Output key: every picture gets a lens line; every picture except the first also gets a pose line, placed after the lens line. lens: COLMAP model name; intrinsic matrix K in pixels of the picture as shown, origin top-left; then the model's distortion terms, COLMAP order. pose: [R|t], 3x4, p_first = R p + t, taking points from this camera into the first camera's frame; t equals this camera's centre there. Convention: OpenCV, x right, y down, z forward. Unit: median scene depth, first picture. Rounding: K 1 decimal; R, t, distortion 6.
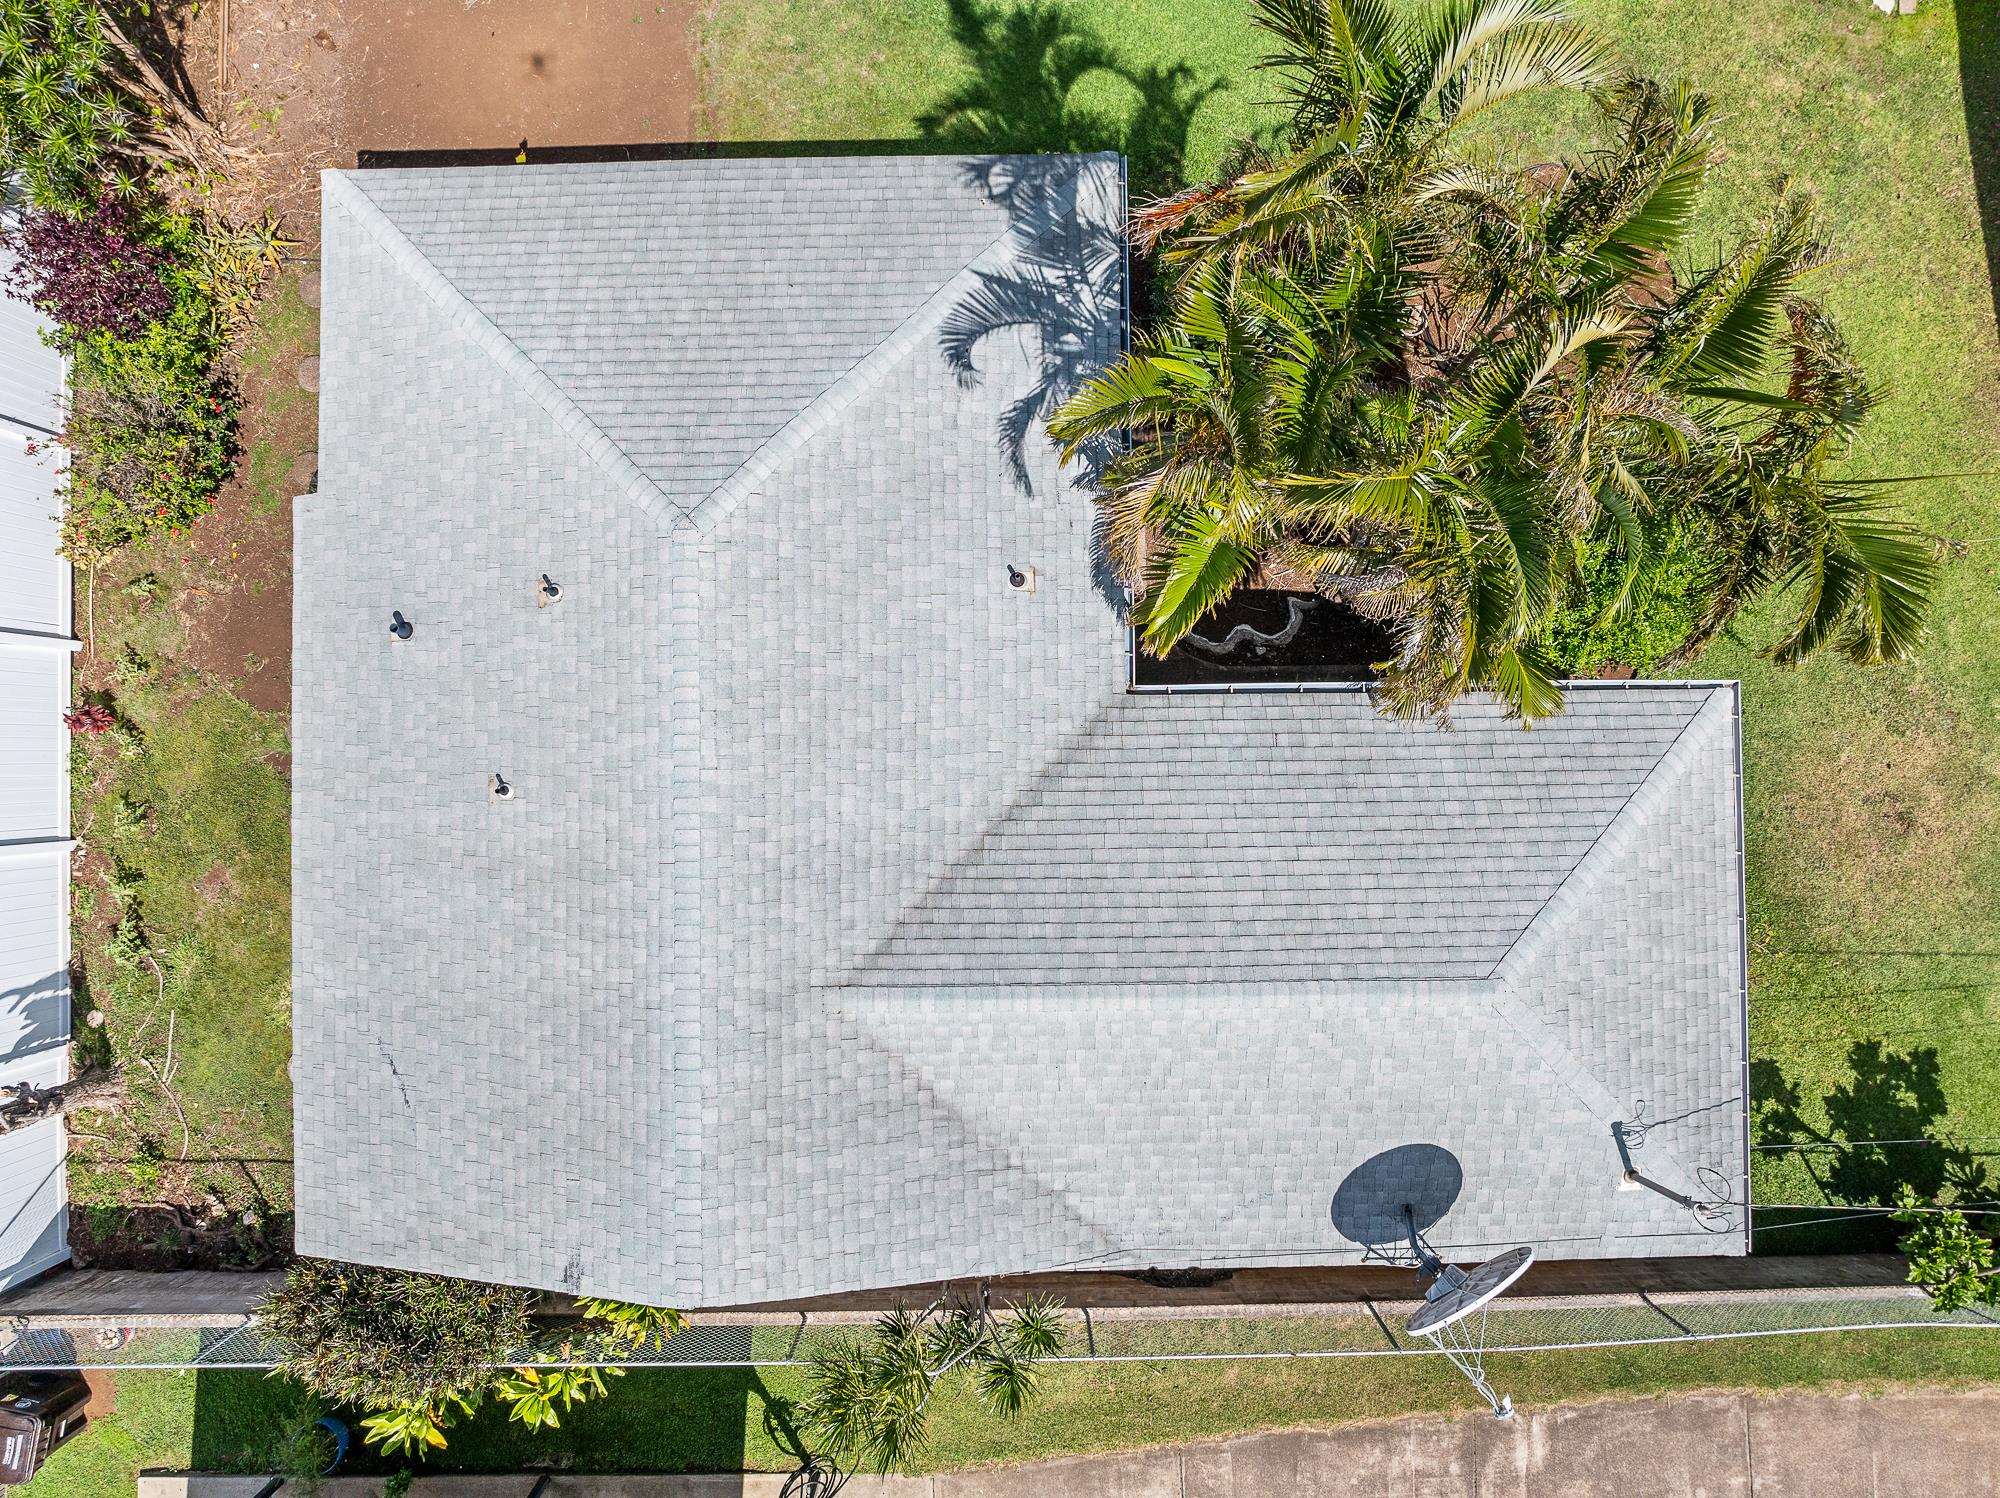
lens RADIAL K [[1417.5, 0, 1009.5], [0, 1417.5, 723.6], [0, 0, 1]] dist [-0.037909, 0.001297]
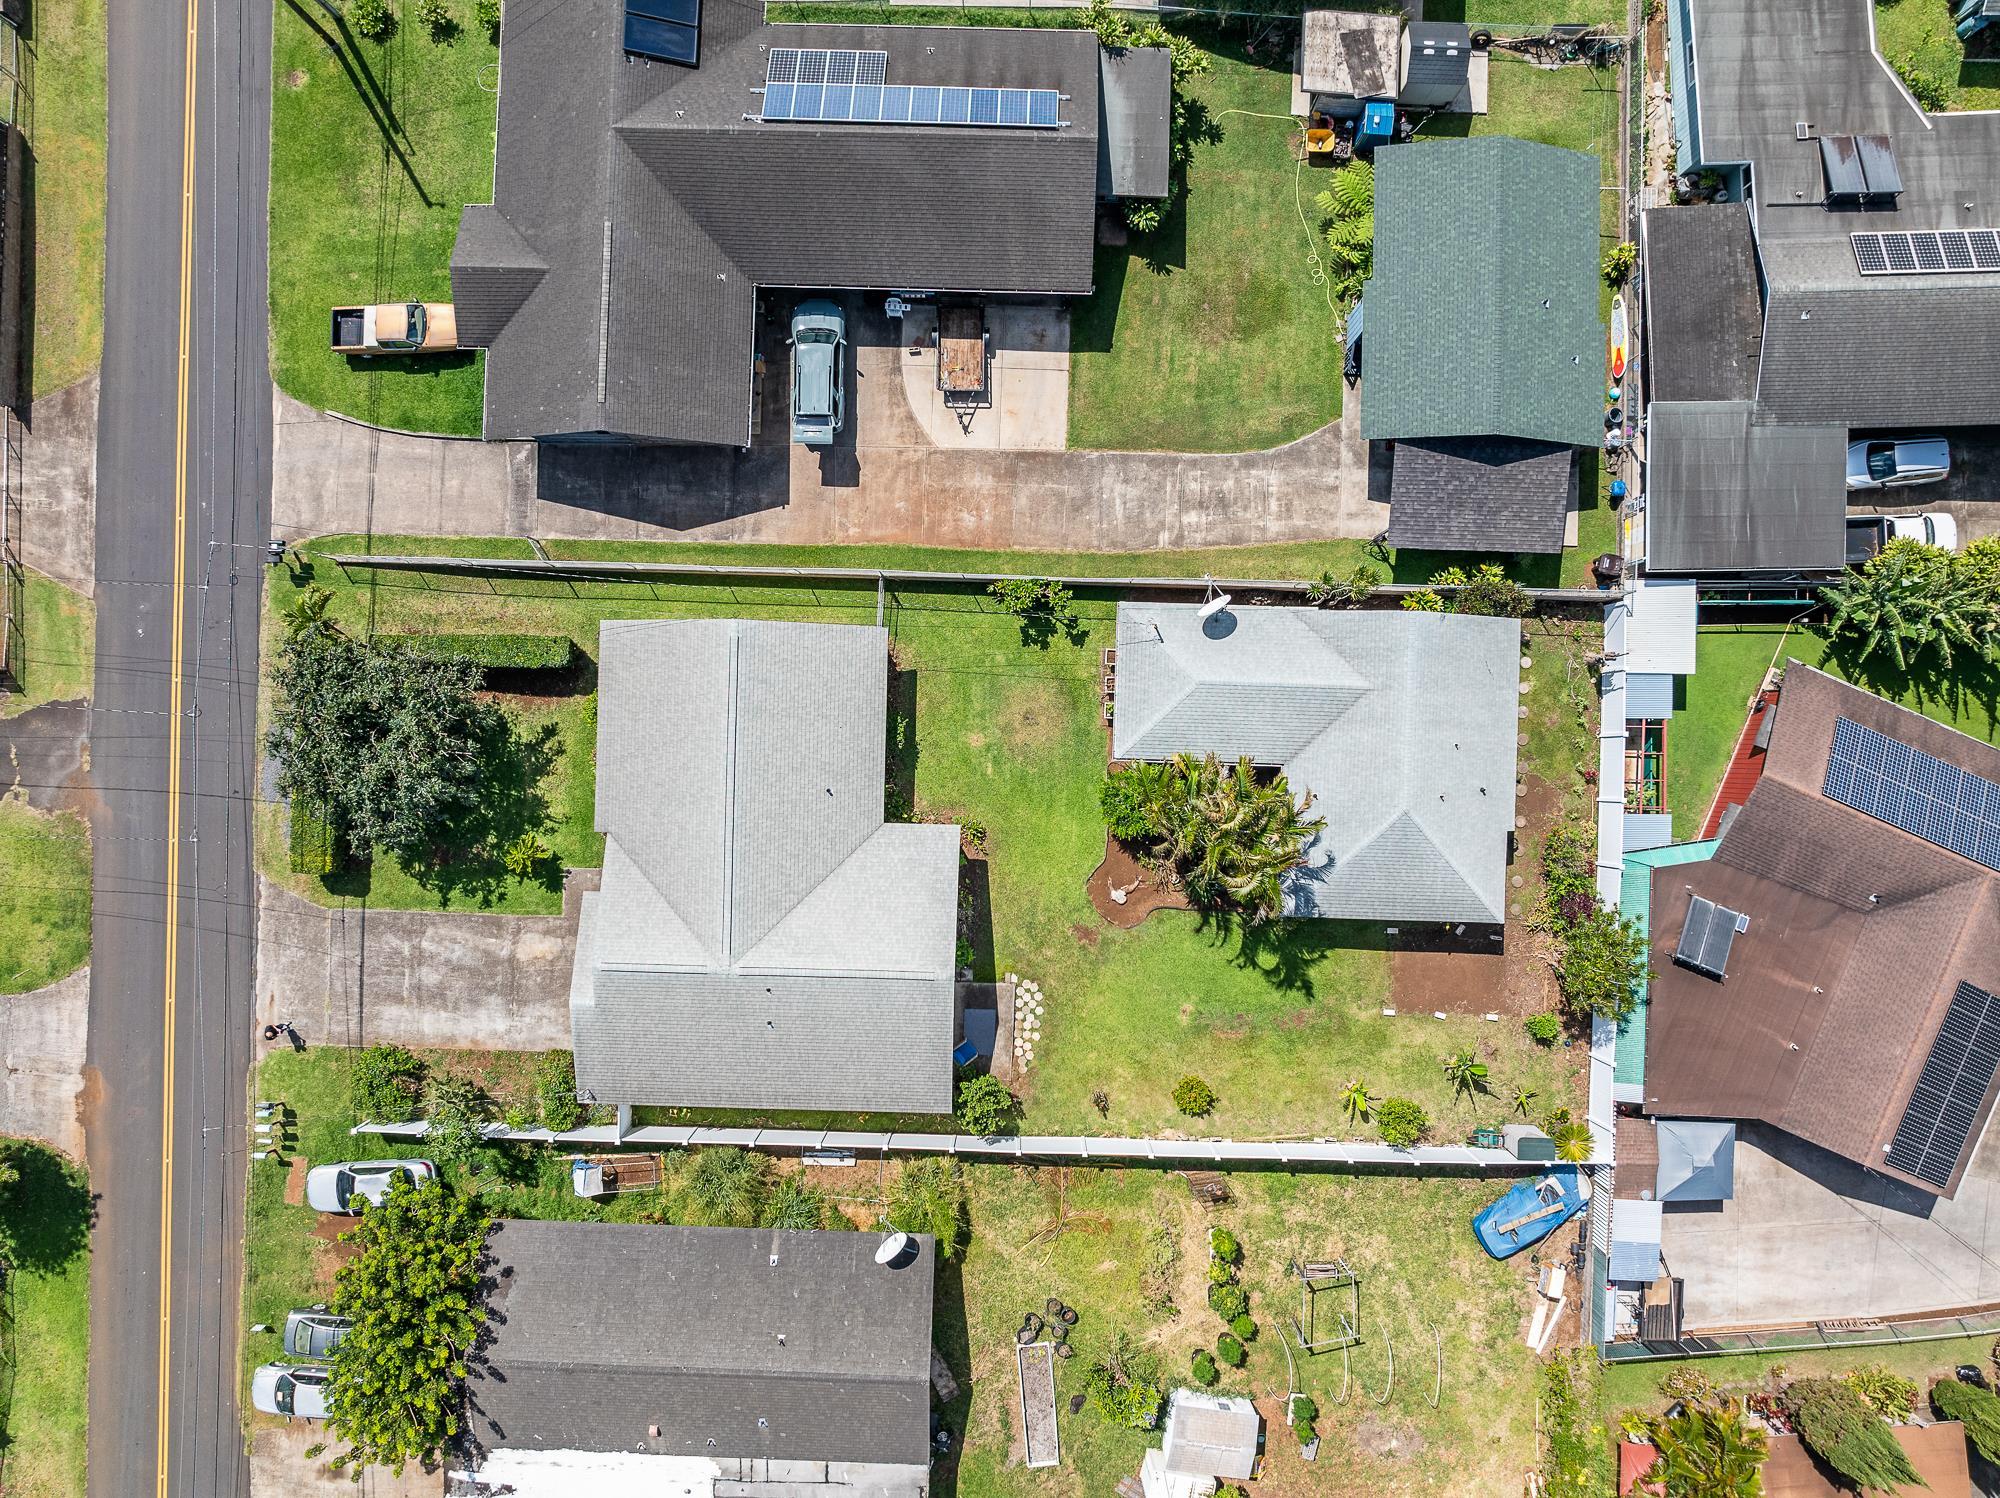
lens RADIAL K [[1417.5, 0, 1009.5], [0, 1417.5, 723.6], [0, 0, 1]] dist [-0.037909, 0.001297]
pose [[-0.998989, -0.043520, 0.011229, 0.738877], [0.044030, -0.997769, 0.050177, -0.124450], [0.009020, 0.050621, 0.998677, -2.574698]]
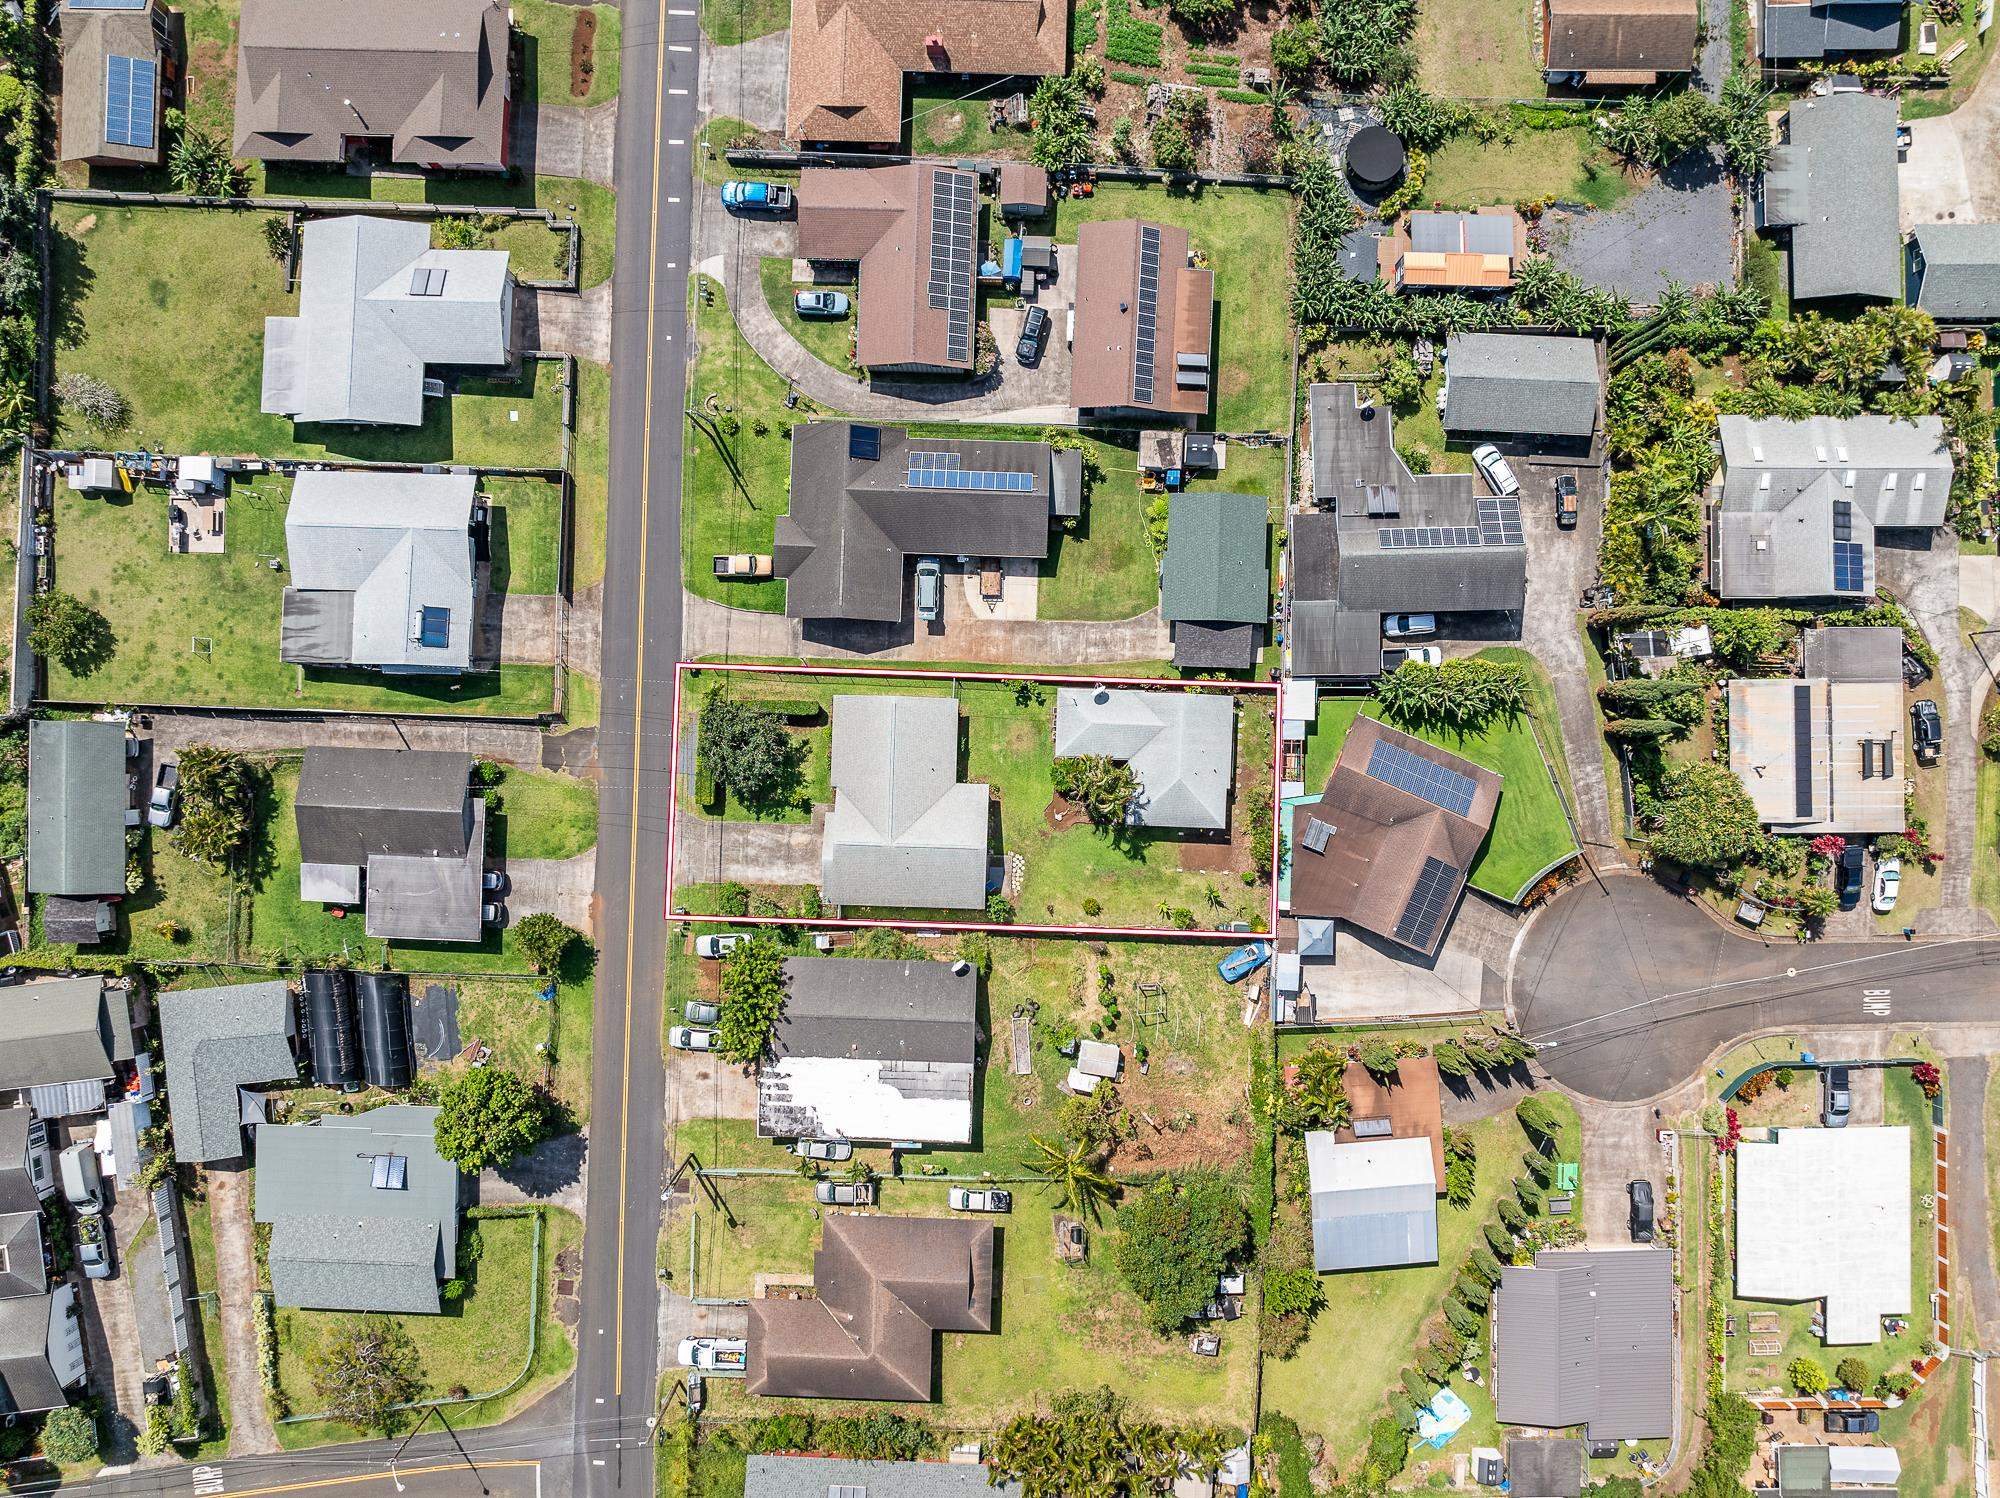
lens RADIAL K [[1417.5, 0, 1009.5], [0, 1417.5, 723.6], [0, 0, 1]] dist [-0.037909, 0.001297]
pose [[-0.998754, -0.048952, 0.009739, 0.709521], [0.049400, -0.997375, 0.052940, -0.282871], [0.007122, 0.053355, 0.998550, -7.219728]]
